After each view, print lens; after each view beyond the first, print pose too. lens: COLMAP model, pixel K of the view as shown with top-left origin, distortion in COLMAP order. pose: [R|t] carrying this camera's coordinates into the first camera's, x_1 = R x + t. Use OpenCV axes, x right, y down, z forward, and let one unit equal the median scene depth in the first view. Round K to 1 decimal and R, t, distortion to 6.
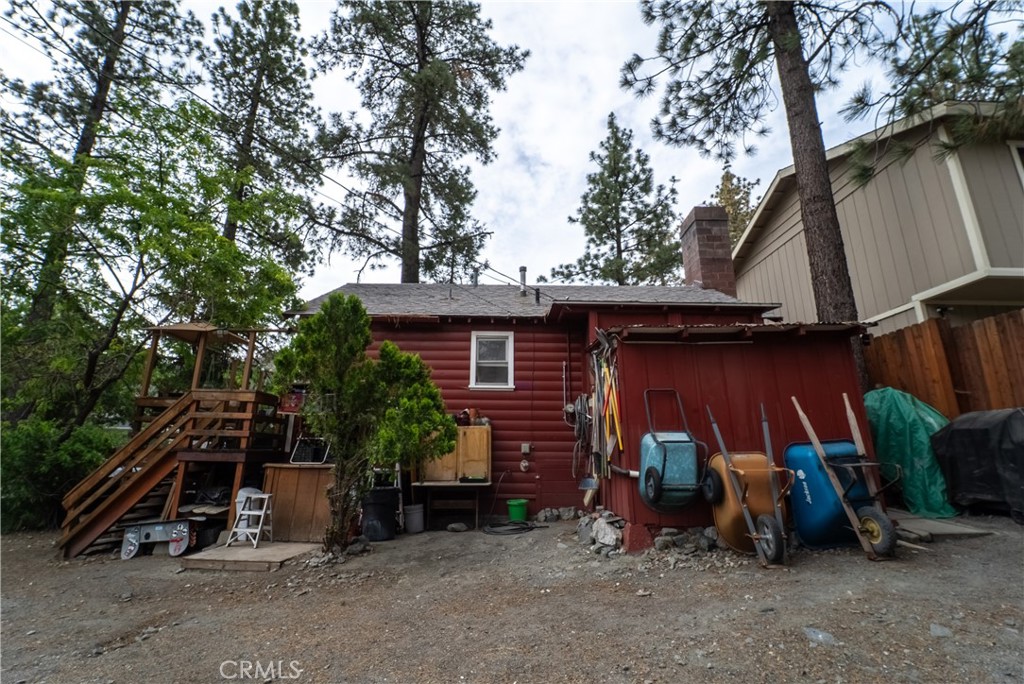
lens RADIAL K [[446.5, 0, 512.0], [0, 446.5, 342.0], [0, 0, 1]] dist [-0.025916, -0.000077]
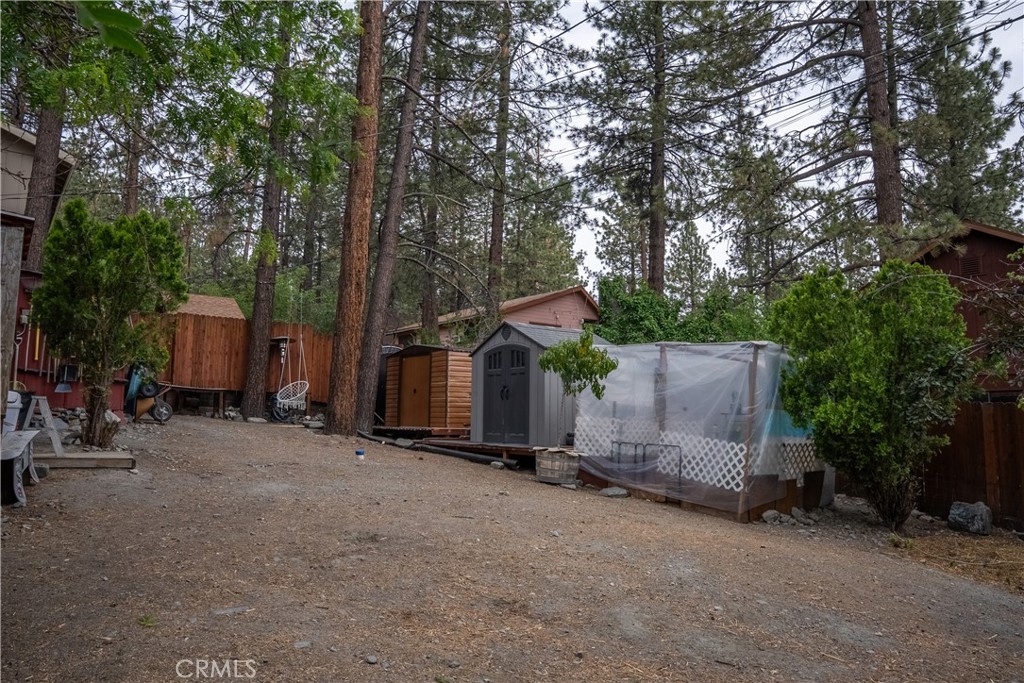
lens RADIAL K [[706.5, 0, 512.0], [0, 706.5, 341.5], [0, 0, 1]] dist [-0.183617, 0.126400]
pose [[-0.593969, 0.075619, 0.800926, -1.541231], [-0.211673, 0.945803, -0.246275, 0.277431], [-0.776141, -0.315814, -0.545771, 0.775320]]
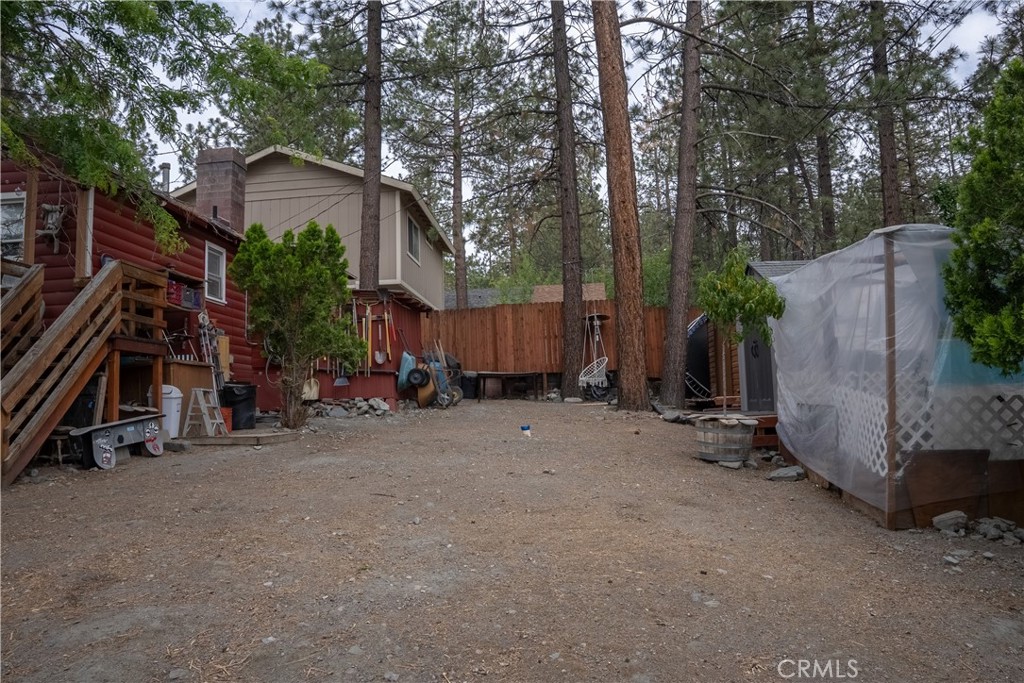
lens RADIAL K [[706.5, 0, 512.0], [0, 706.5, 341.5], [0, 0, 1]] dist [-0.183617, 0.126400]
pose [[0.079630, 0.081785, 0.993464, -1.546850], [-0.208800, 0.975888, -0.063602, 0.151345], [-0.974711, -0.202371, 0.094786, 0.166120]]
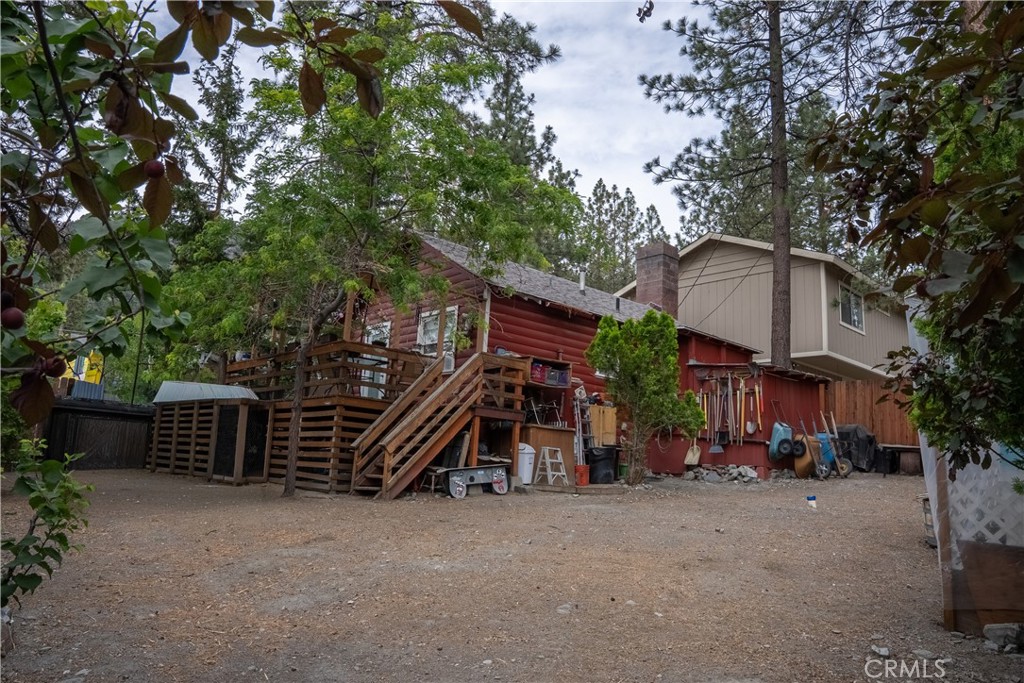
lens RADIAL K [[706.5, 0, 512.0], [0, 706.5, 341.5], [0, 0, 1]] dist [-0.183617, 0.126400]
pose [[0.745351, 0.156377, 0.648073, -1.527323], [-0.208880, 0.977932, 0.004263, 0.050467], [-0.633104, -0.138546, 0.761567, -0.309858]]
